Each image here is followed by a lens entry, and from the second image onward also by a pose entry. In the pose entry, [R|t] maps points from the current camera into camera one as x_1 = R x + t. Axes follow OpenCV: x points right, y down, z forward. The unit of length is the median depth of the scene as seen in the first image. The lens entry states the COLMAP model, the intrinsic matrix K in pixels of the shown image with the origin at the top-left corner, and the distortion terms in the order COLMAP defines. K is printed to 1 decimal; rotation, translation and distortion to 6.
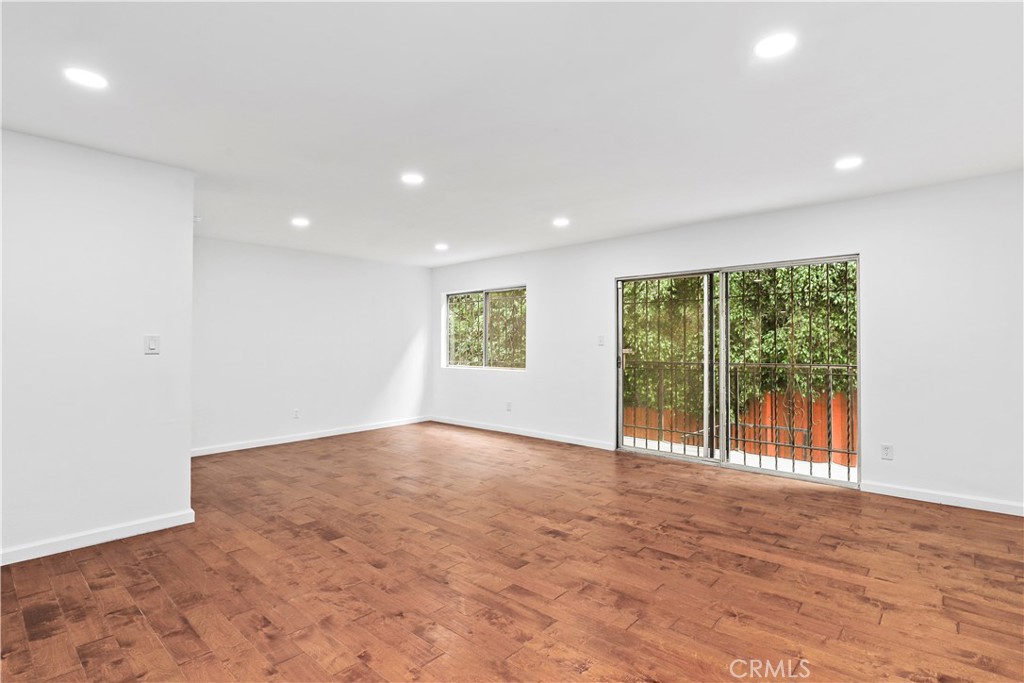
lens RADIAL K [[505.0, 0, 513.3], [0, 505.0, 342.3], [0, 0, 1]] dist [-0.004457, -0.000337]
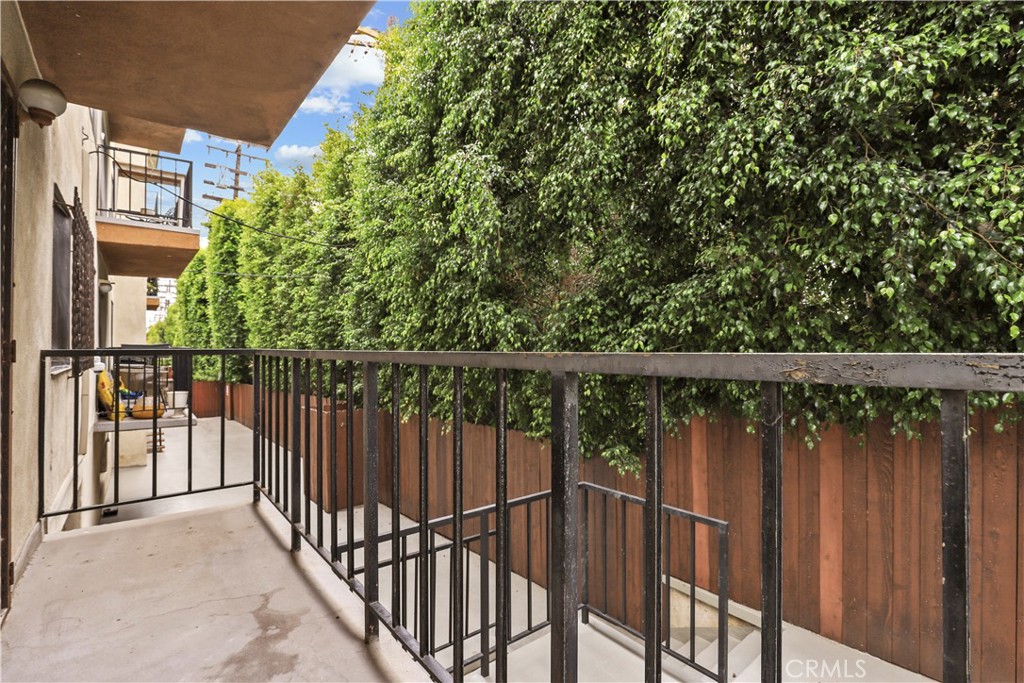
lens RADIAL K [[475.6, 0, 512.2], [0, 475.6, 342.4], [0, 0, 1]] dist [0.010123, 0.000060]
pose [[0.988873, -0.000832, -0.148758, 0.071820], [0.000612, 0.999999, -0.001525, 0.004989], [0.148759, 0.001417, 0.988872, 0.092510]]
